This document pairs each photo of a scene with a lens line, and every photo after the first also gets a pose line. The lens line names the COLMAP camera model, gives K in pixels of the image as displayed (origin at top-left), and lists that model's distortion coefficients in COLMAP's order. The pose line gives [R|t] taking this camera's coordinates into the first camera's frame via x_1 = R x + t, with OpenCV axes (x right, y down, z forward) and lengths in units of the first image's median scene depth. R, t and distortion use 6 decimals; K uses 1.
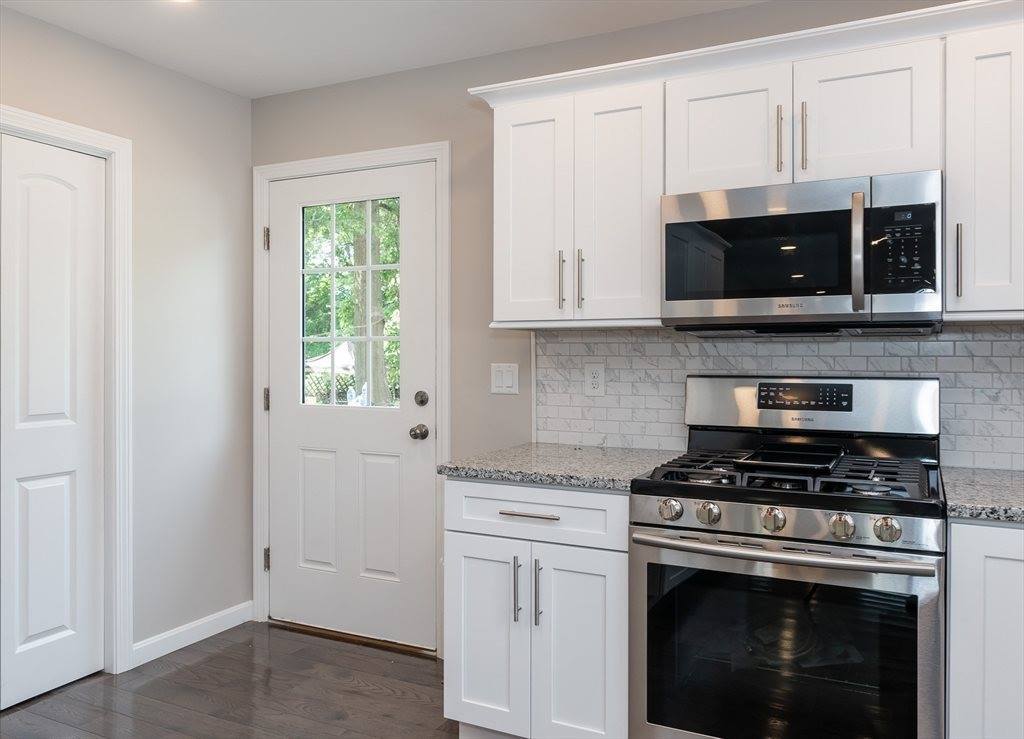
lens RADIAL K [[801.7, 0, 512.8], [0, 801.7, 356.4], [0, 0, 1]] dist [0.006658, 0.003038]
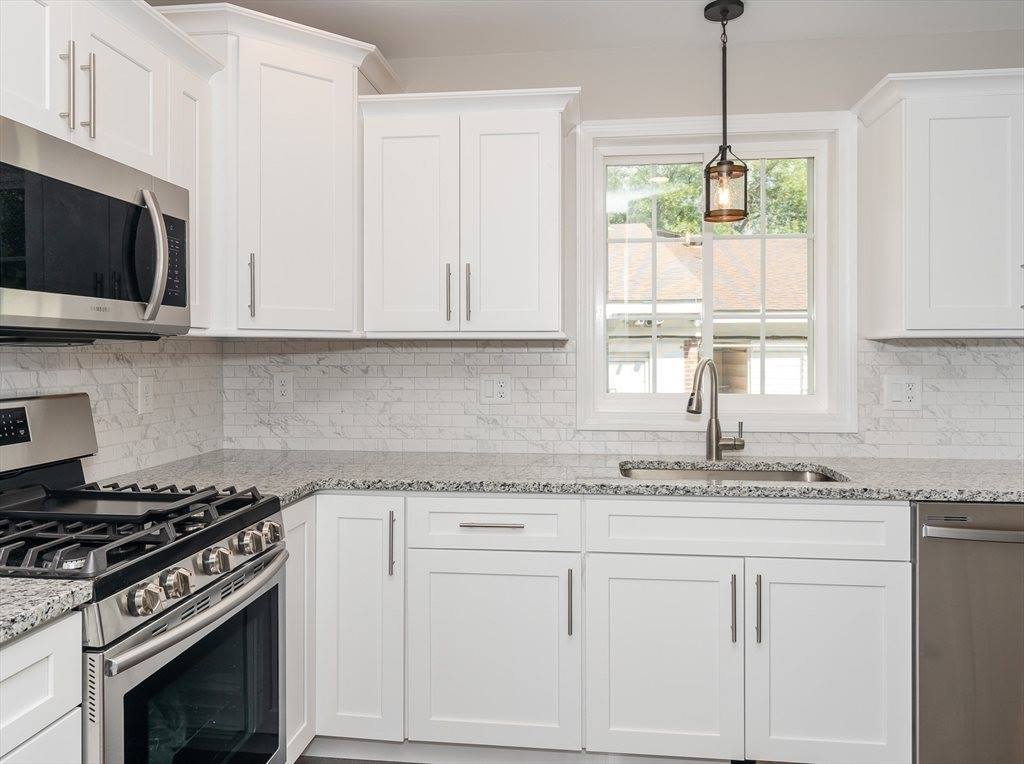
lens RADIAL K [[760.4, 0, 514.6], [0, 760.4, 350.7], [0, 0, 1]] dist [-0.007476, -0.001284]
pose [[-0.386040, 0.006042, 0.922462, -0.470703], [0.006792, 0.999970, -0.003707, -0.015625], [-0.922457, 0.004835, -0.386070, 0.854746]]
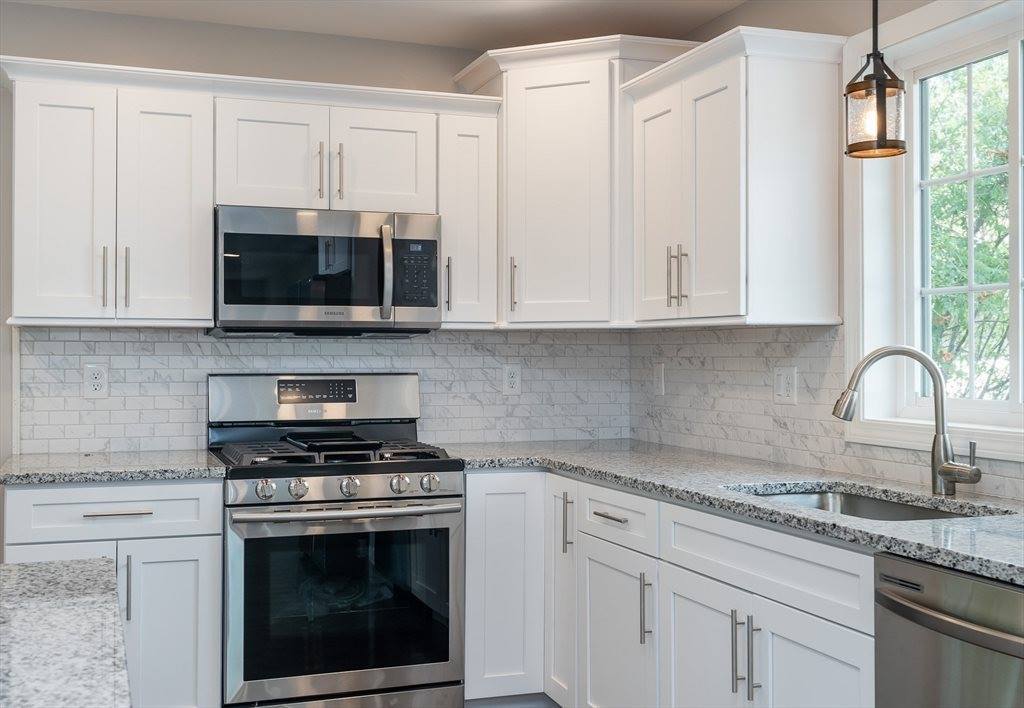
lens RADIAL K [[1214.5, 0, 512.0], [0, 1214.5, 354.0], [0, 0, 1]] dist [-0.009020, -0.015009]
pose [[0.668963, 0.002070, 0.743293, -0.767891], [0.001098, 0.999992, -0.003773, 0.004195], [-0.743295, 0.003340, 0.668955, -0.378095]]
